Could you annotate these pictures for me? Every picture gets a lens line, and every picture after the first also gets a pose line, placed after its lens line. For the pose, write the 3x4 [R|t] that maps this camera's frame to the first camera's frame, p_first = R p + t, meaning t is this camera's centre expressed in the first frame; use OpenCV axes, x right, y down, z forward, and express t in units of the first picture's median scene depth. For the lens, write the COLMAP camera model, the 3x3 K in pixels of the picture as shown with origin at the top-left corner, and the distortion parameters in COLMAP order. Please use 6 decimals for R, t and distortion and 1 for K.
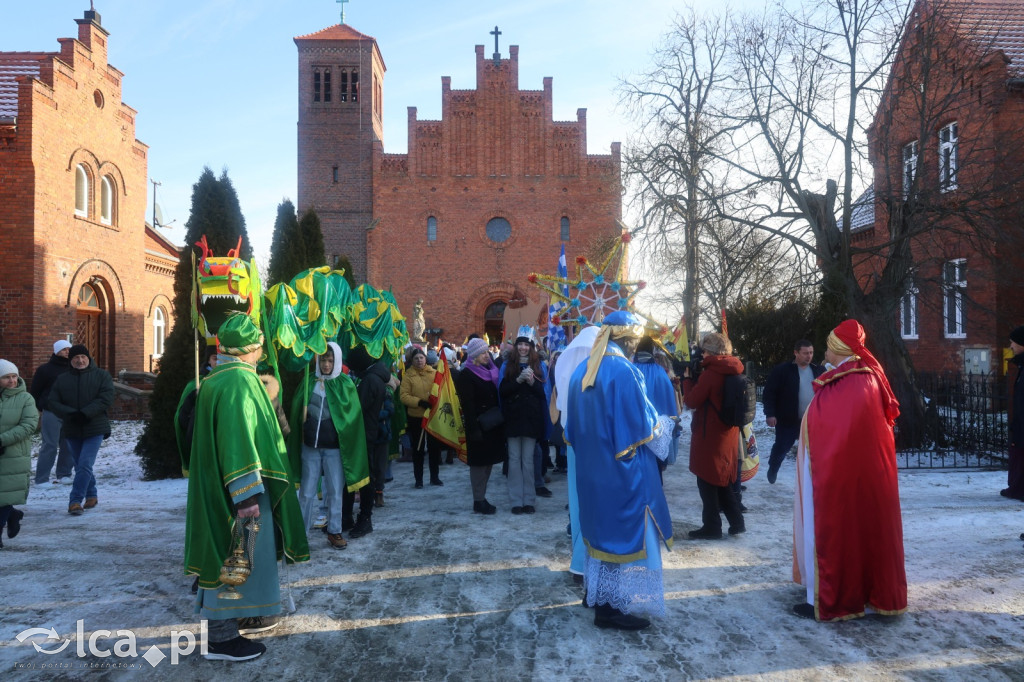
lens RADIAL K [[1071.9, 0, 512.0], [0, 1071.9, 341.0], [0, 0, 1]] dist [-0.001214, 0.018591]
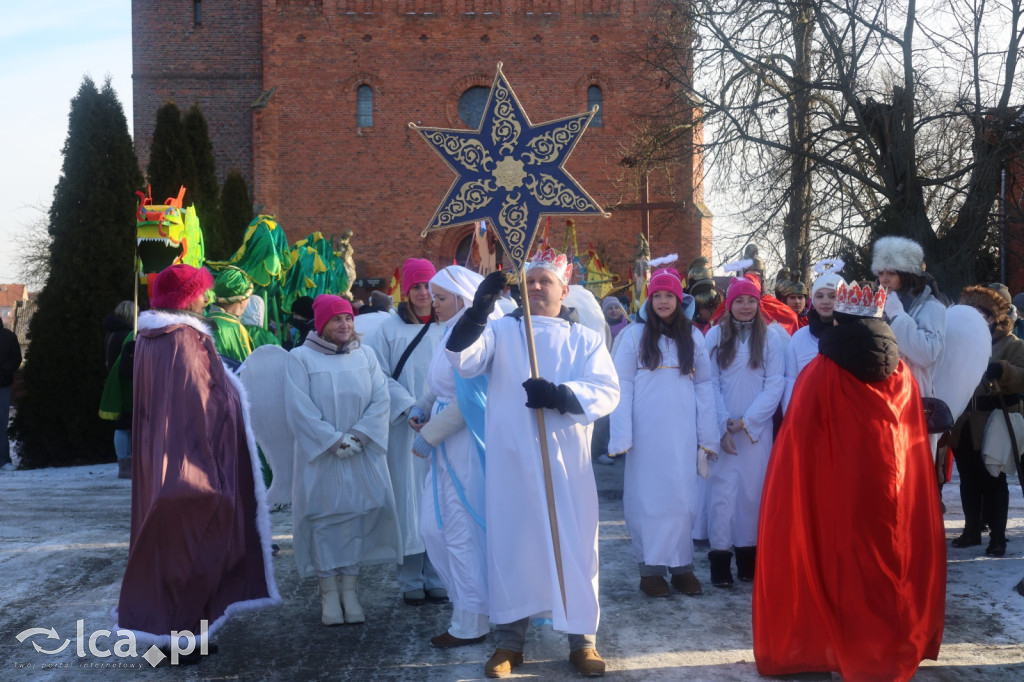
lens RADIAL K [[1071.9, 0, 512.0], [0, 1071.9, 341.0], [0, 0, 1]] dist [-0.001214, 0.018591]
pose [[0.998891, -0.001344, 0.047069, -0.022433], [-0.000574, 0.999170, 0.040724, -0.001111], [-0.047084, -0.040706, 0.998061, 0.408013]]
